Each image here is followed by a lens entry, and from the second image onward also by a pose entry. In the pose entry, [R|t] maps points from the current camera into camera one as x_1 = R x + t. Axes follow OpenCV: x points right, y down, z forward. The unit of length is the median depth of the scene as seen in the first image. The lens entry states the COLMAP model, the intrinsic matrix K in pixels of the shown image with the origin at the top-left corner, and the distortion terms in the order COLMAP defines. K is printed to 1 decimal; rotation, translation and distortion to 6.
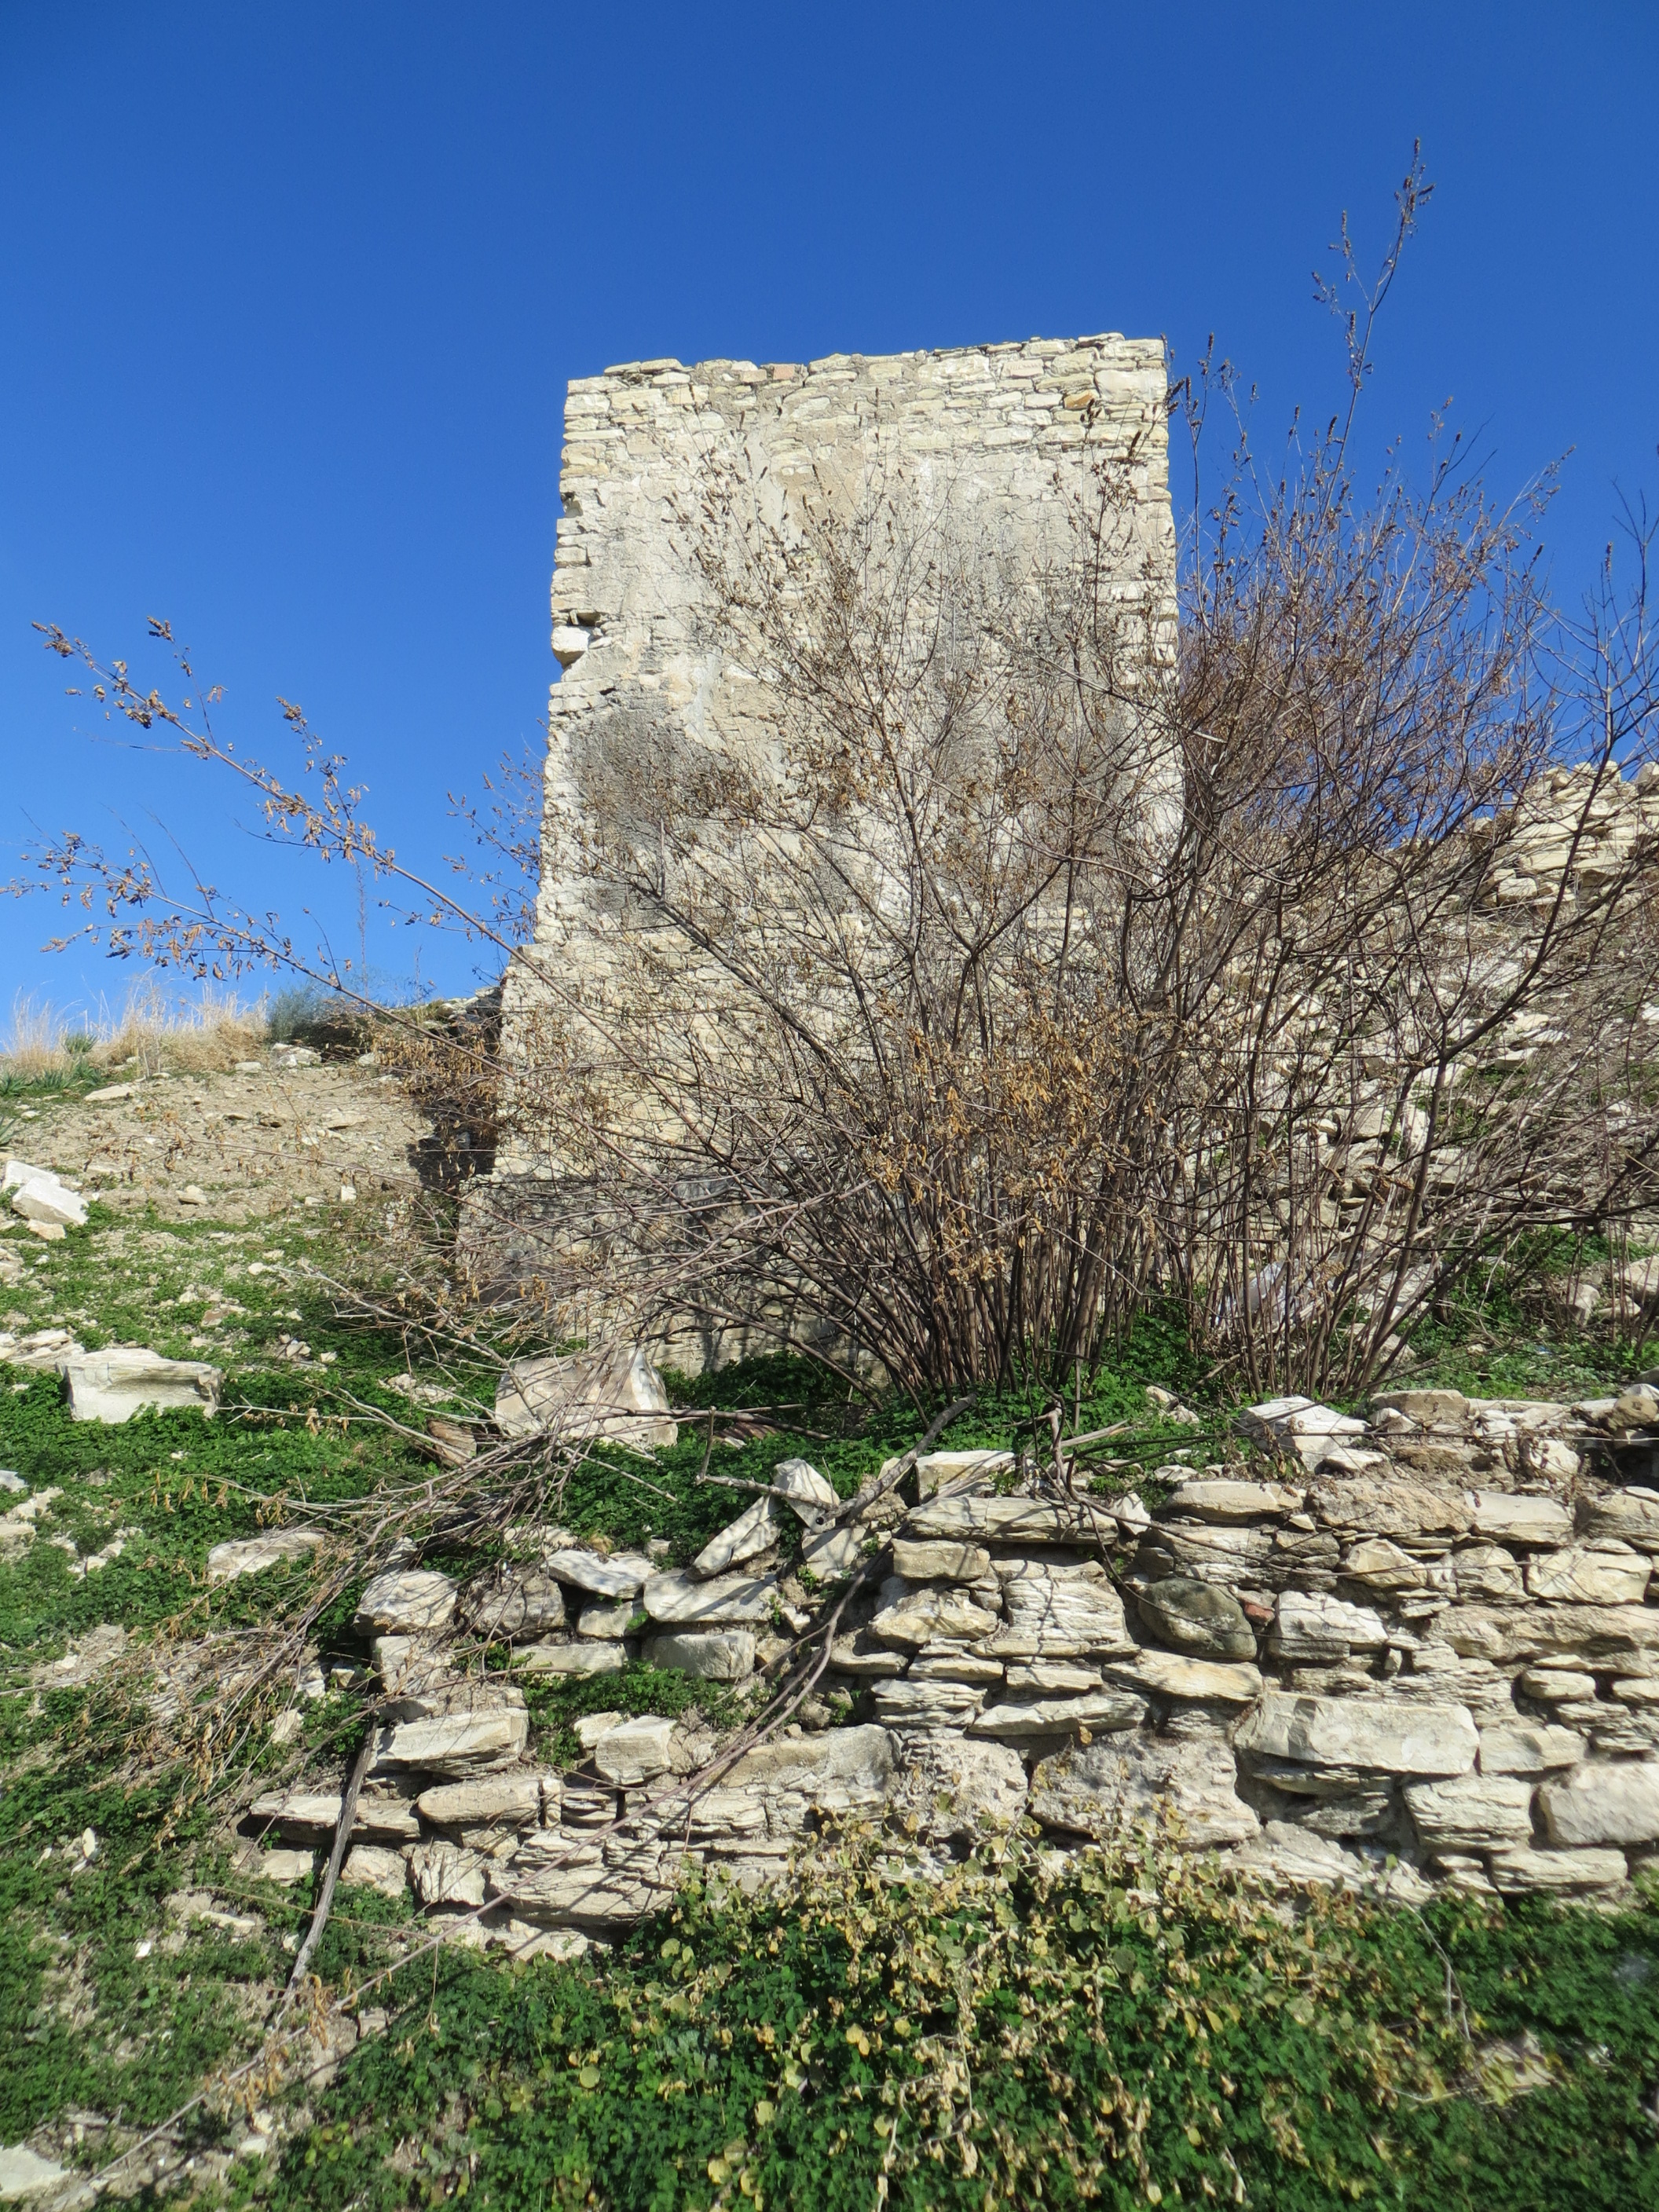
lens RADIAL K [[1664.0, 0, 823.8], [0, 1664.0, 1094.8], [0, 0, 1]] dist [-0.015754, 0.004292]
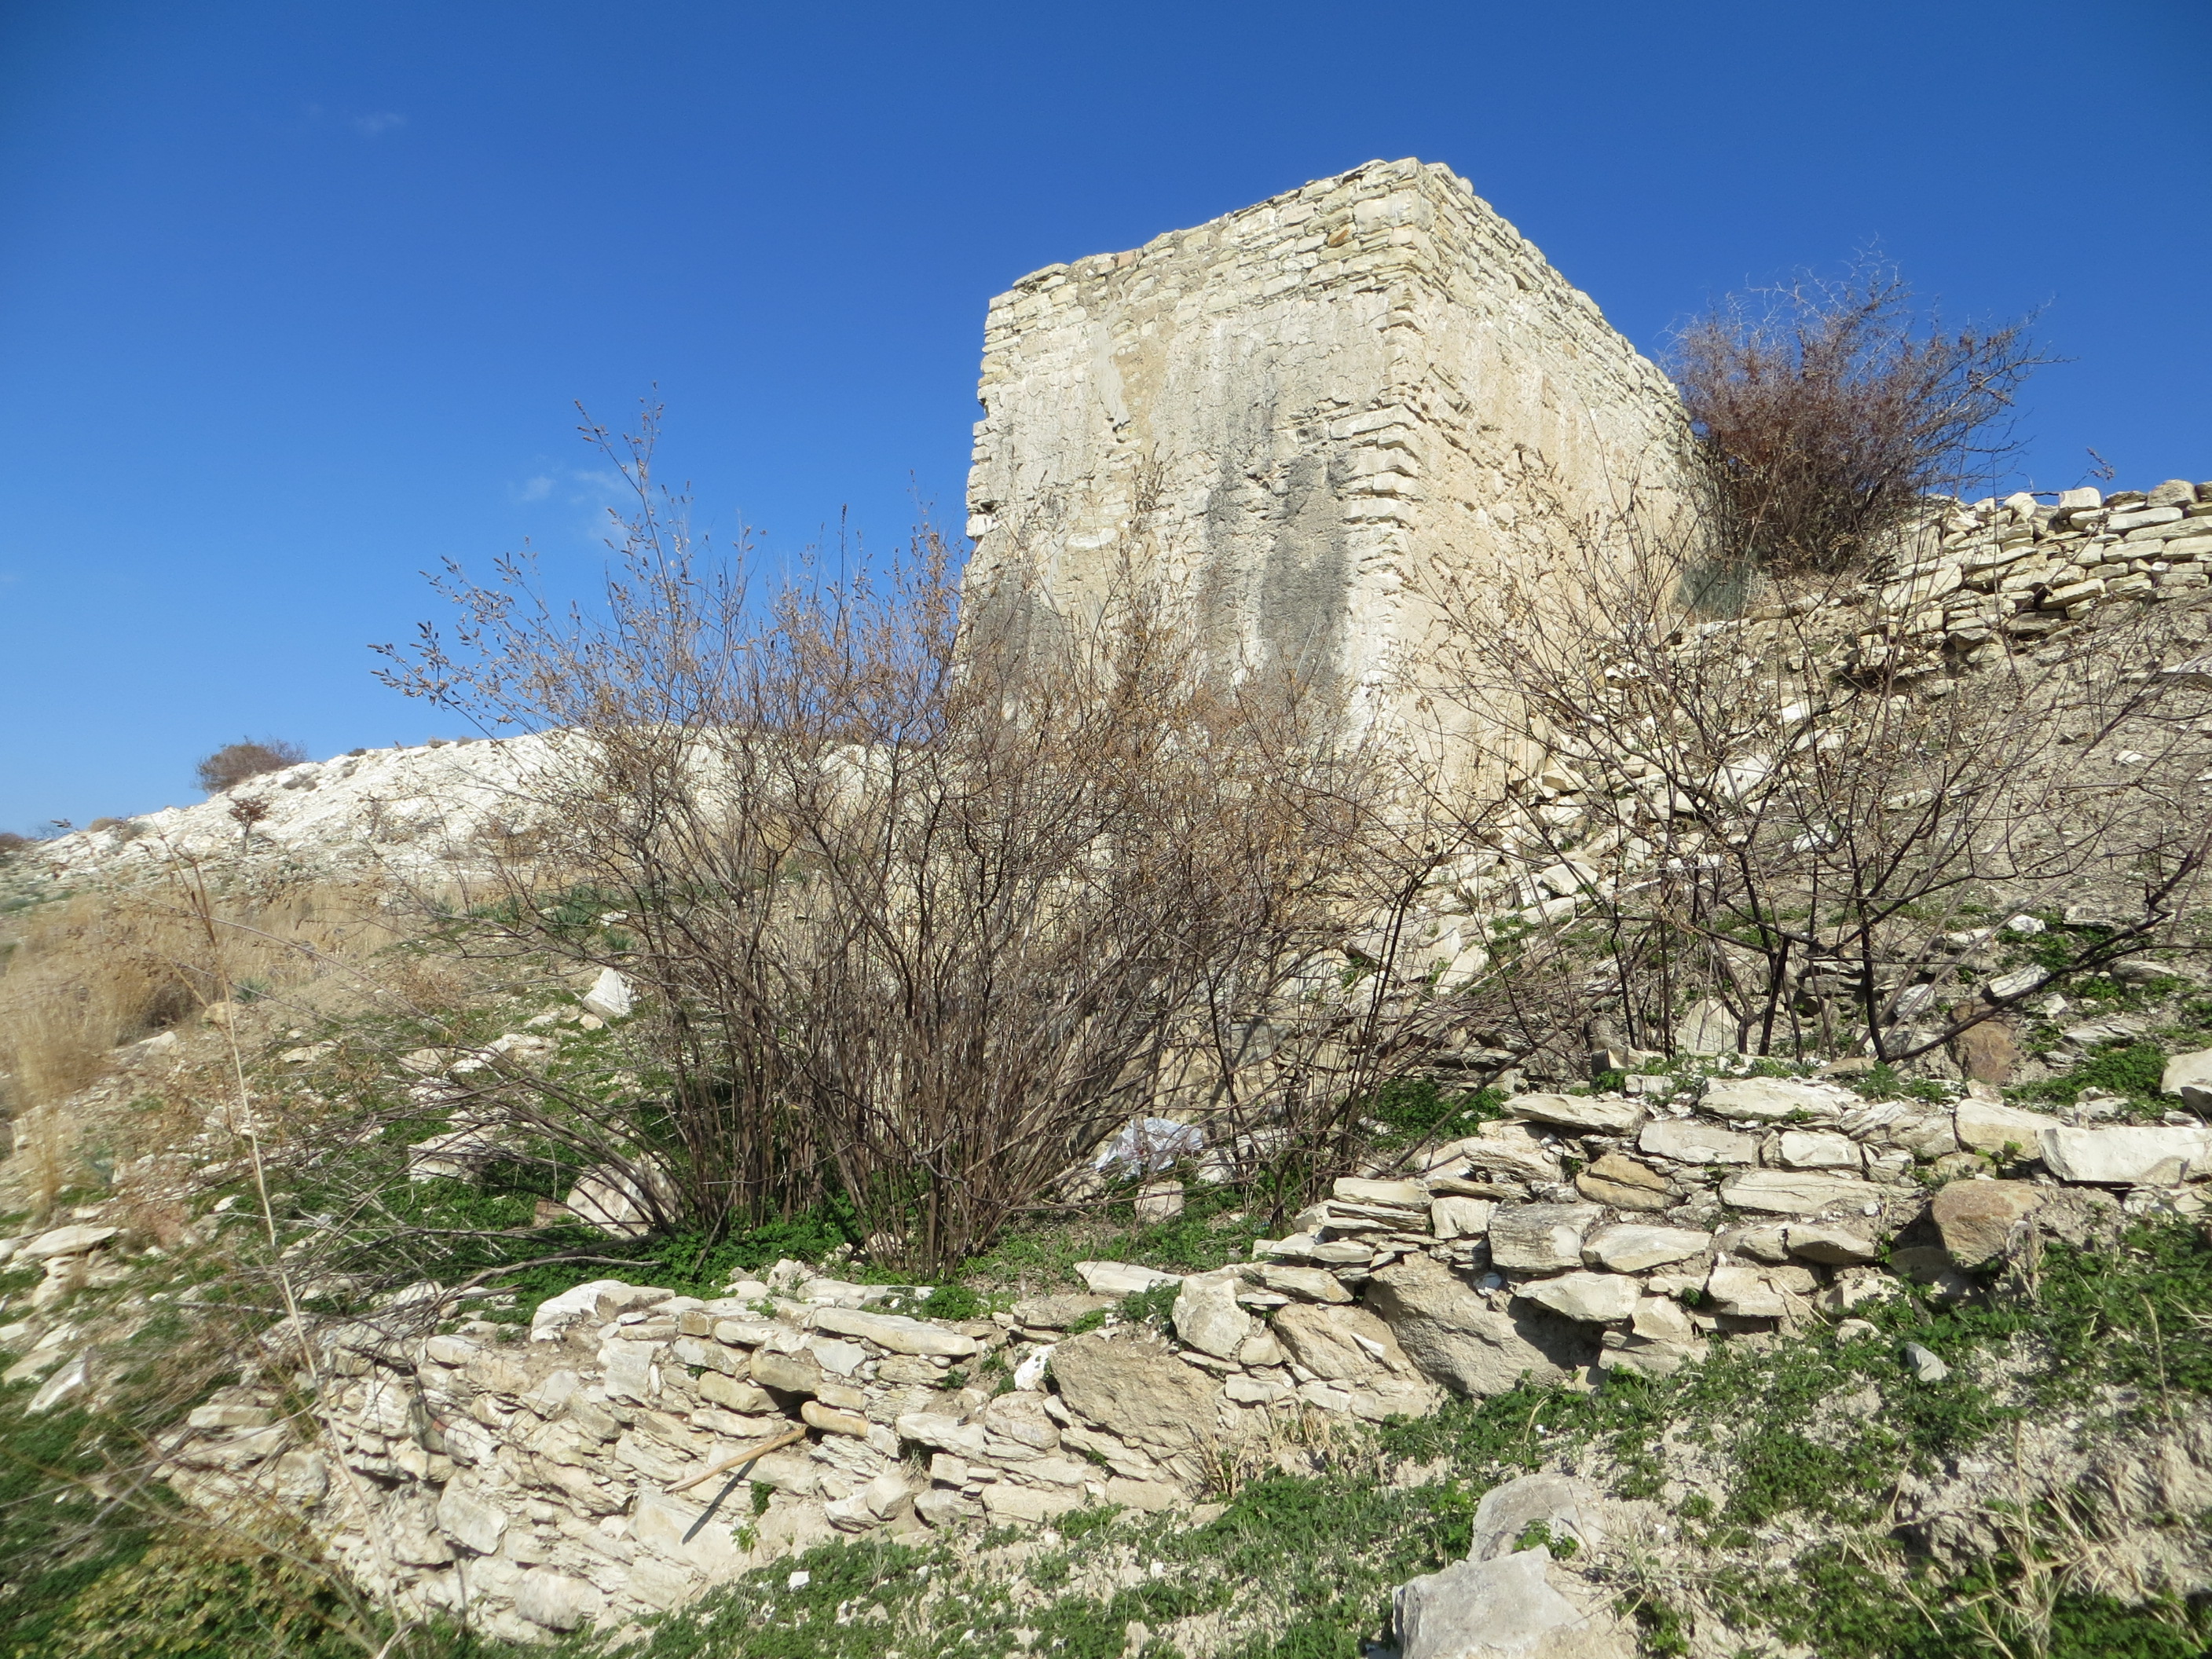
lens RADIAL K [[1664.0, 0, 1098.0], [0, 1664.0, 824.1], [0, 0, 1]] dist [-0.015754, 0.004292]
pose [[0.830858, -0.028642, -0.555747, 1.629291], [0.057427, 0.997756, 0.034433, -0.263659], [0.553513, -0.060524, 0.830638, 0.087490]]
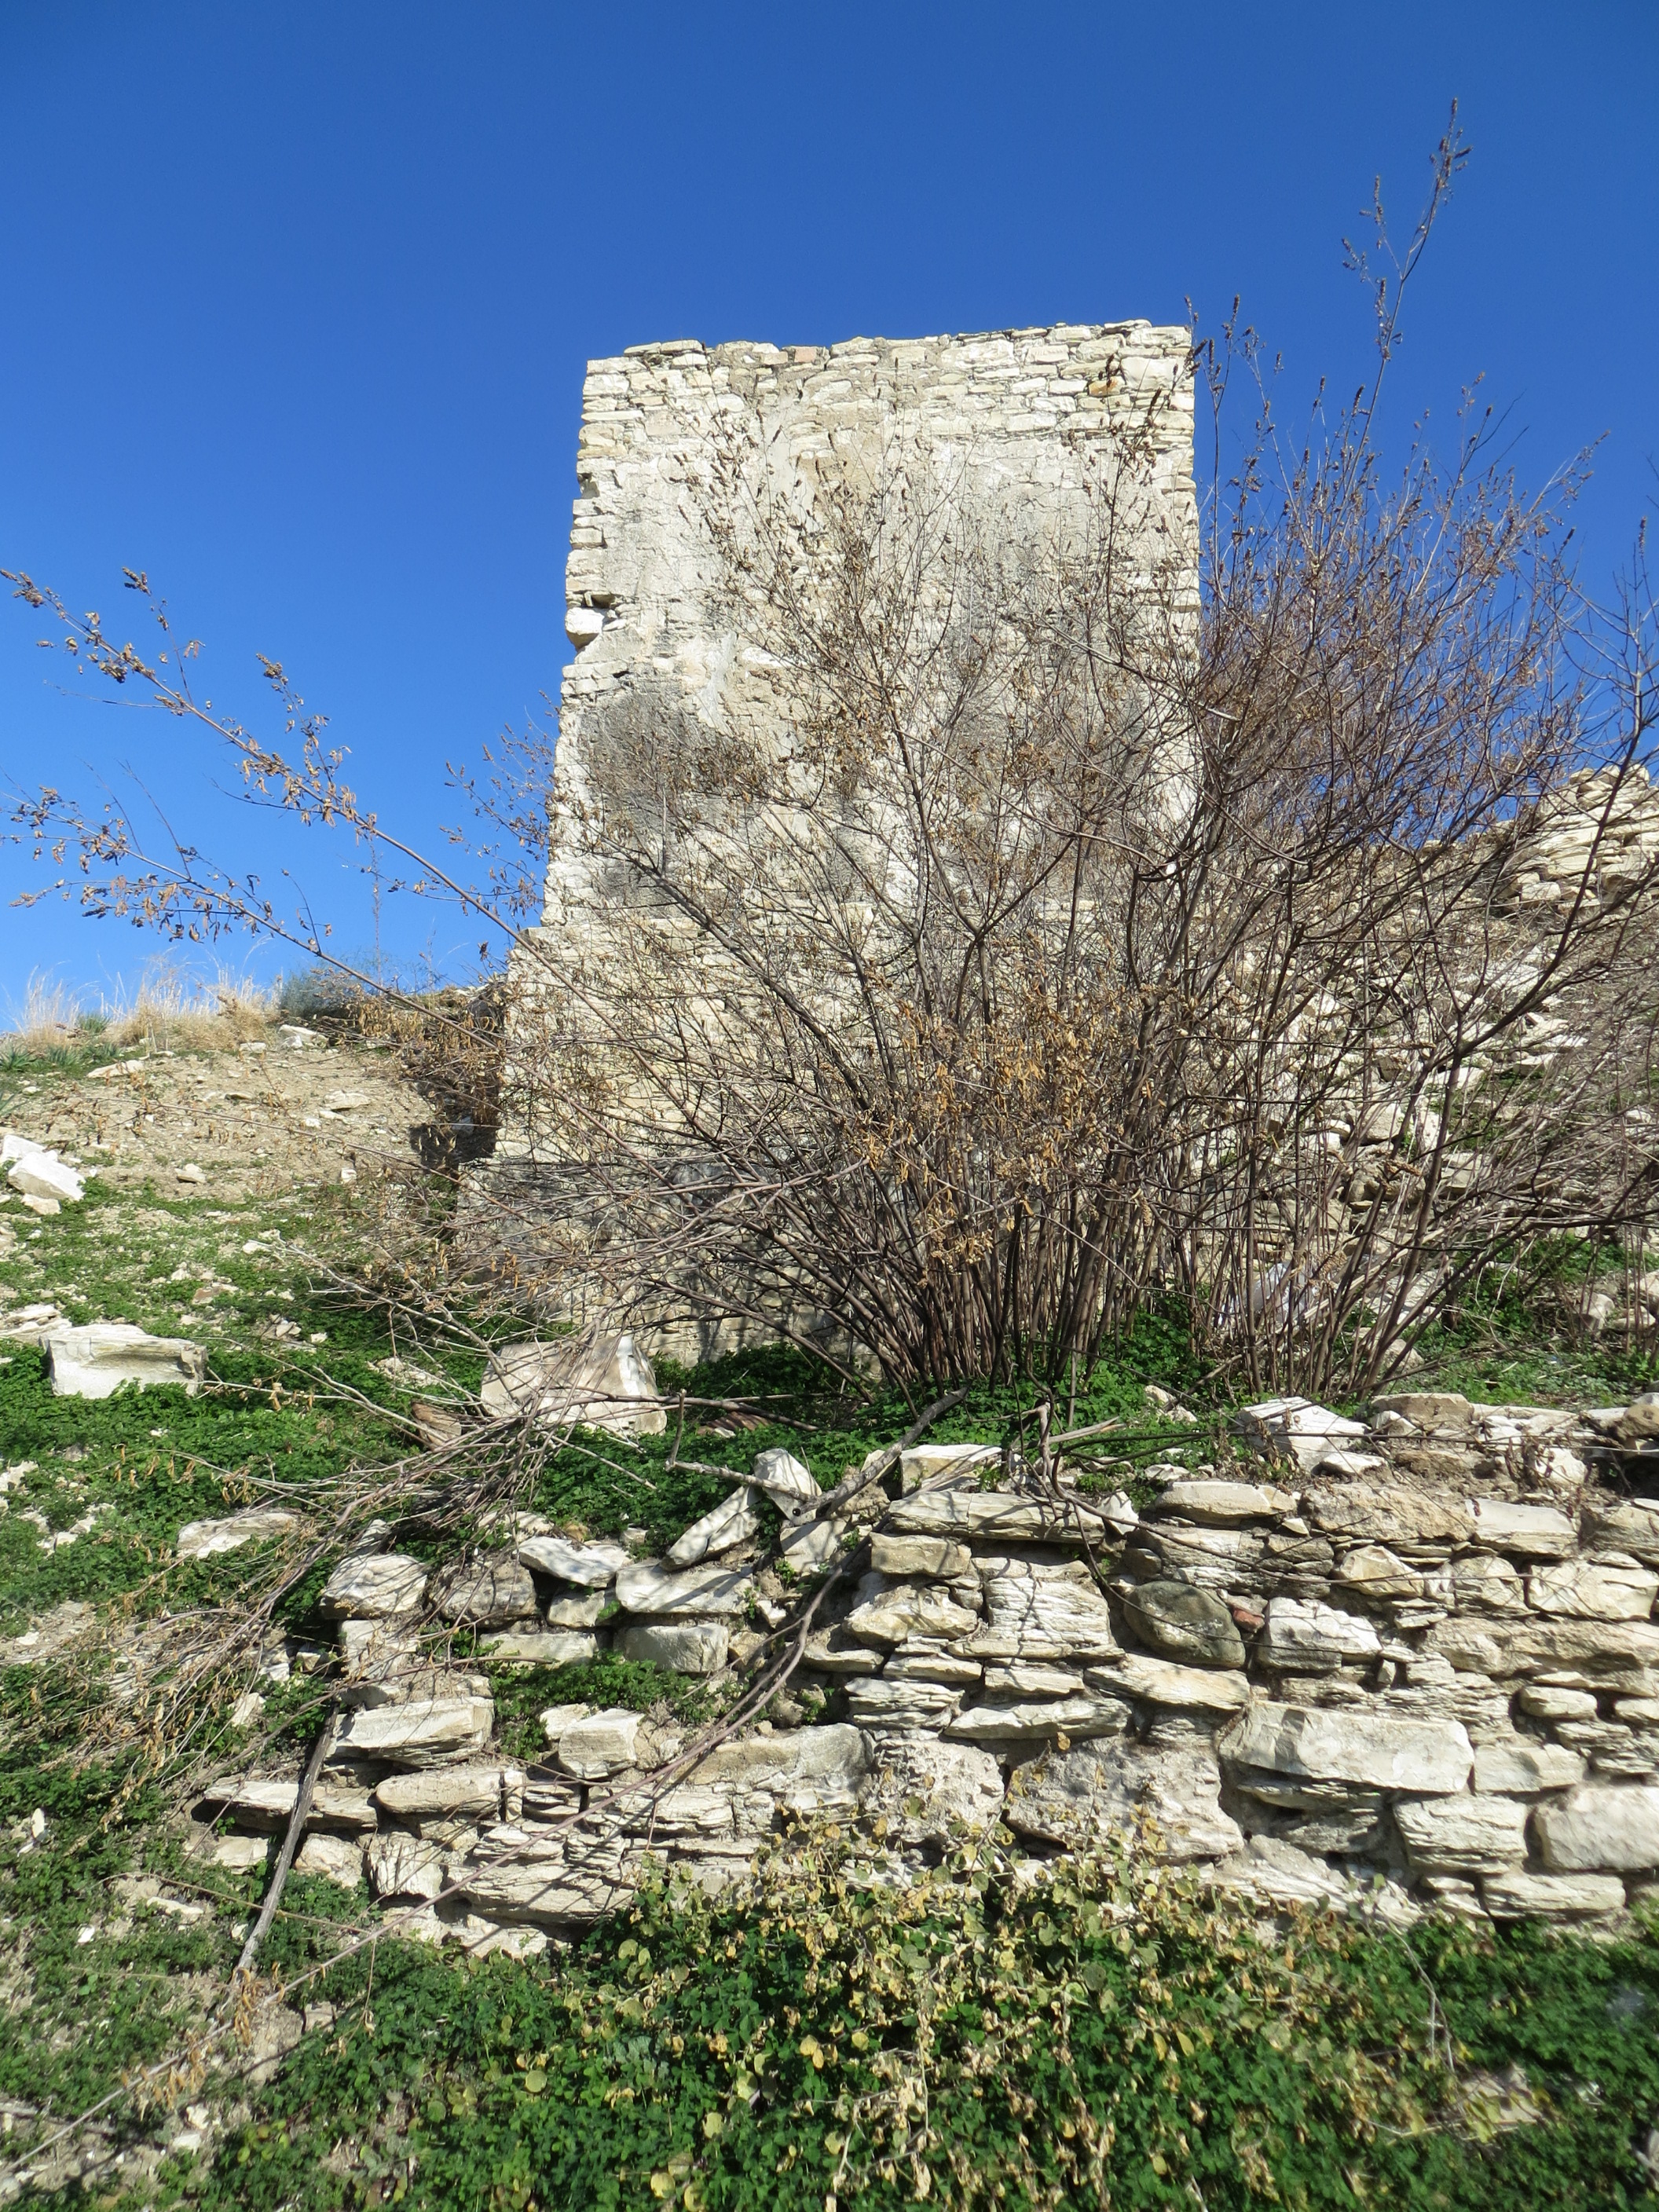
lens RADIAL K [[1664.0, 0, 816.1], [0, 1664.0, 1097.0], [0, 0, 1]] dist [-0.015754, 0.004292]
pose [[0.999651, 0.021665, -0.015089, 0.018865], [-0.021634, 0.999763, 0.002242, 0.011706], [0.015134, -0.001915, 0.999884, 0.031726]]
